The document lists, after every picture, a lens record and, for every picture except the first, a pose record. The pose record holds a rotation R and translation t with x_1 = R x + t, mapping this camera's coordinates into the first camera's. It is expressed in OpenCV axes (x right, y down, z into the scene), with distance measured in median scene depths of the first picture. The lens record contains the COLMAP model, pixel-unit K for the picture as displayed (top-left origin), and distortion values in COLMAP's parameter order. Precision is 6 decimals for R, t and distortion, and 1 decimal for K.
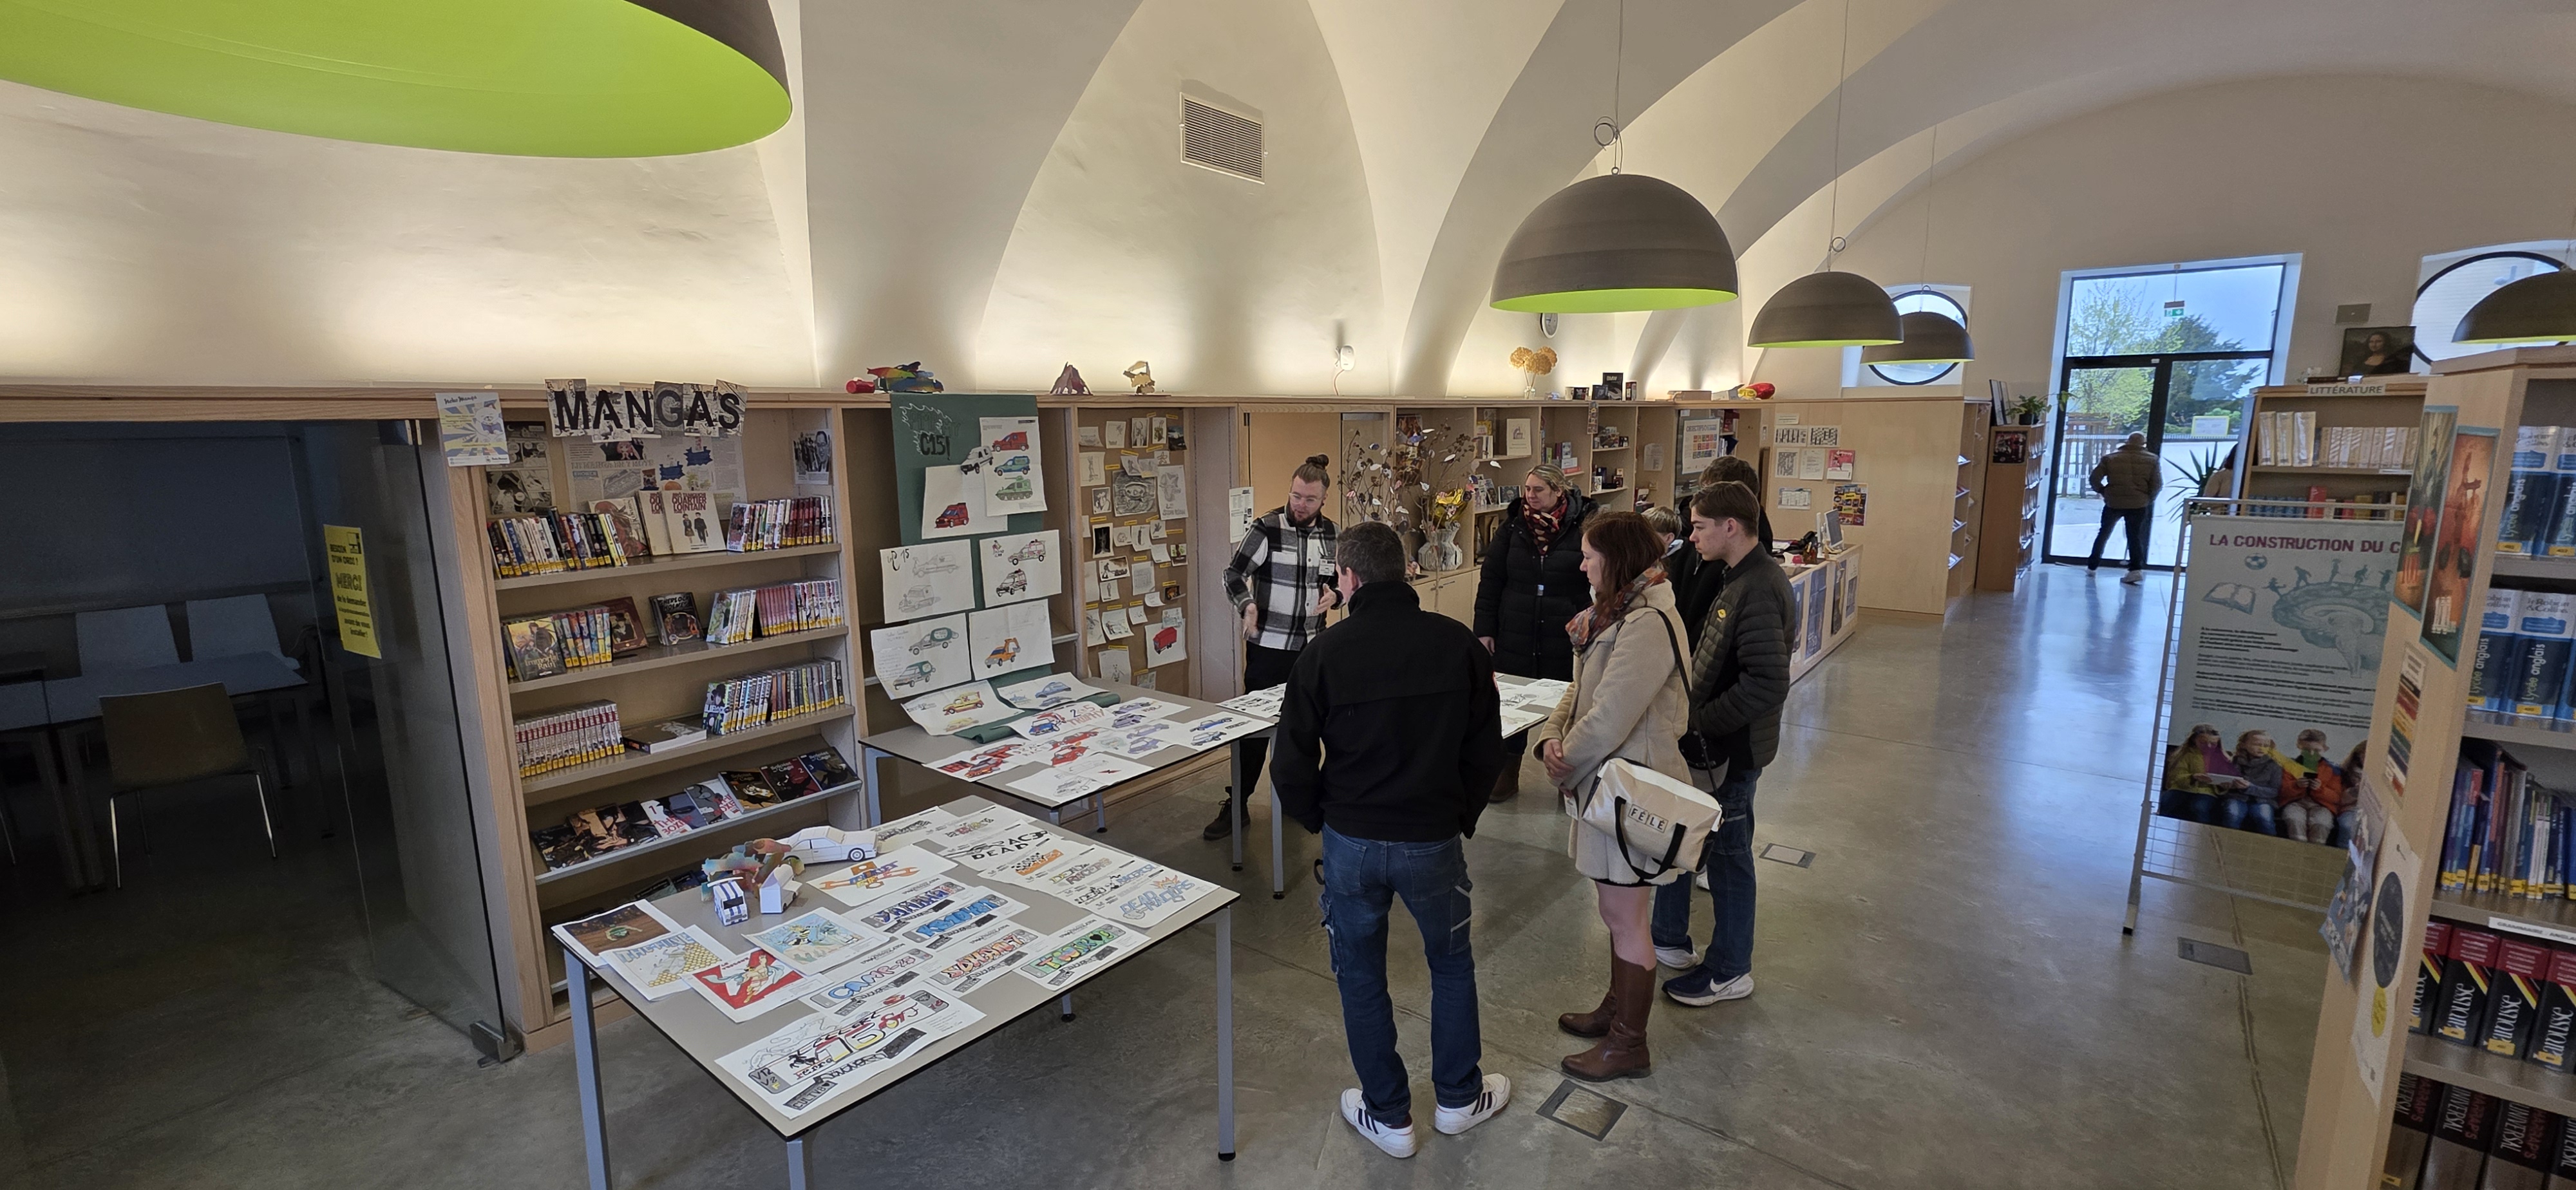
lens RADIAL K [[1023.9, 0, 1290.3], [0, 1023.9, 590.3], [0, 0, 1]] dist [0.000427, 0.000027]
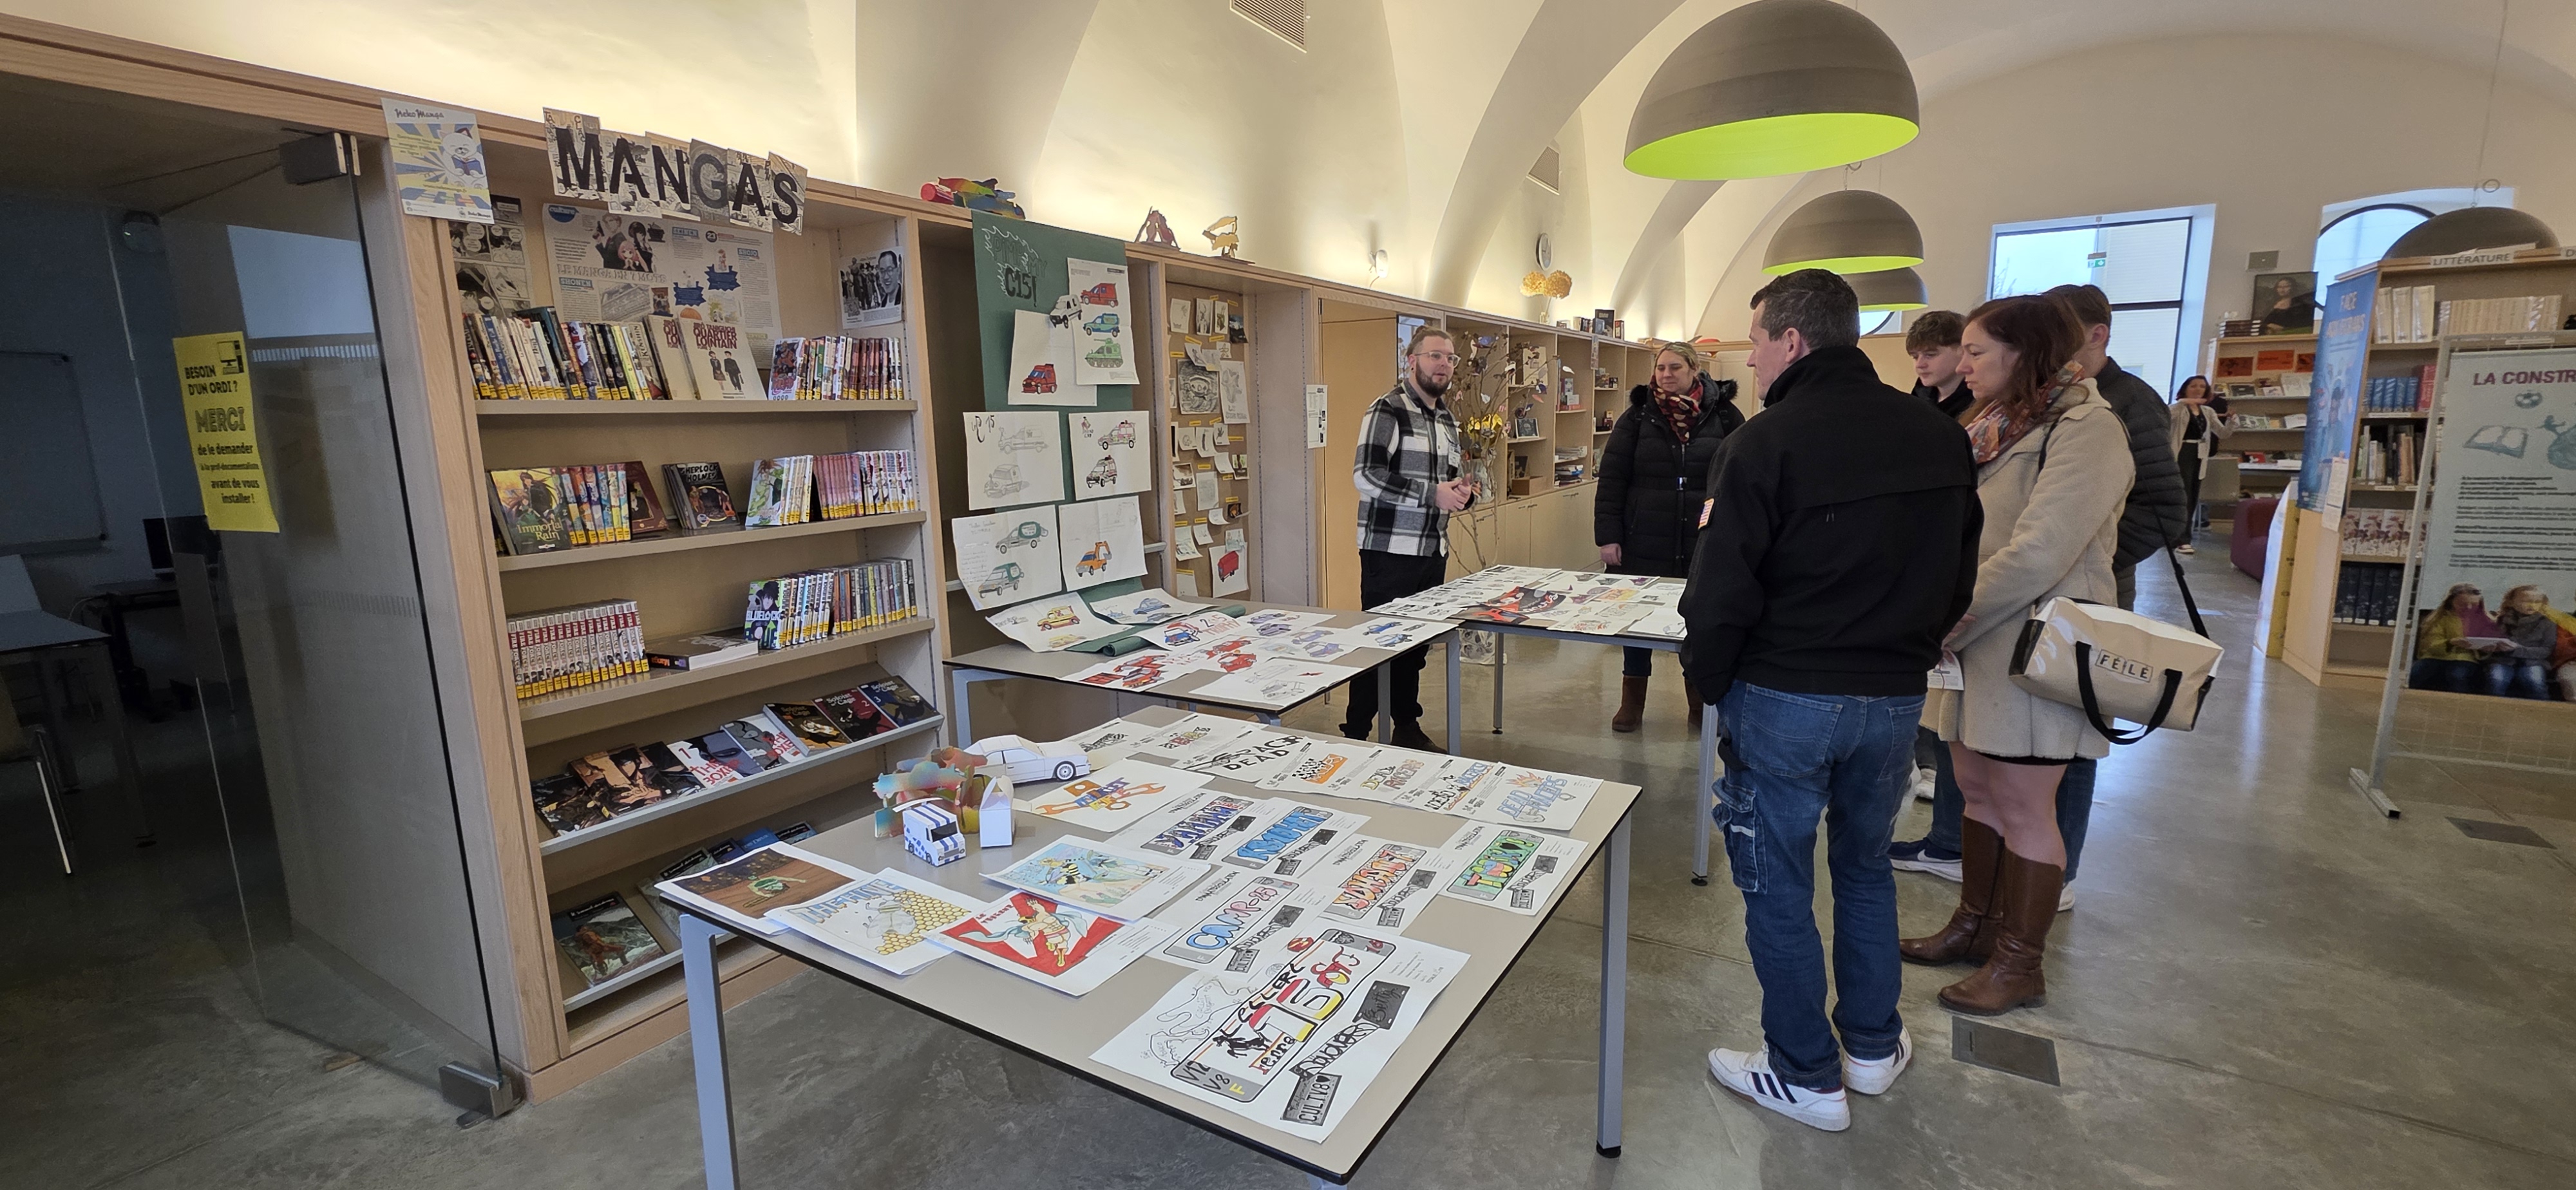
lens RADIAL K [[1027.1, 0, 1293.3], [0, 1027.1, 585.1], [0, 0, 1]] dist [0.000782, -0.000161]
pose [[0.992439, -0.030081, 0.118997, -0.278336], [0.030419, 0.999537, -0.001023, 0.109326], [-0.118911, 0.004635, 0.992894, 0.227817]]
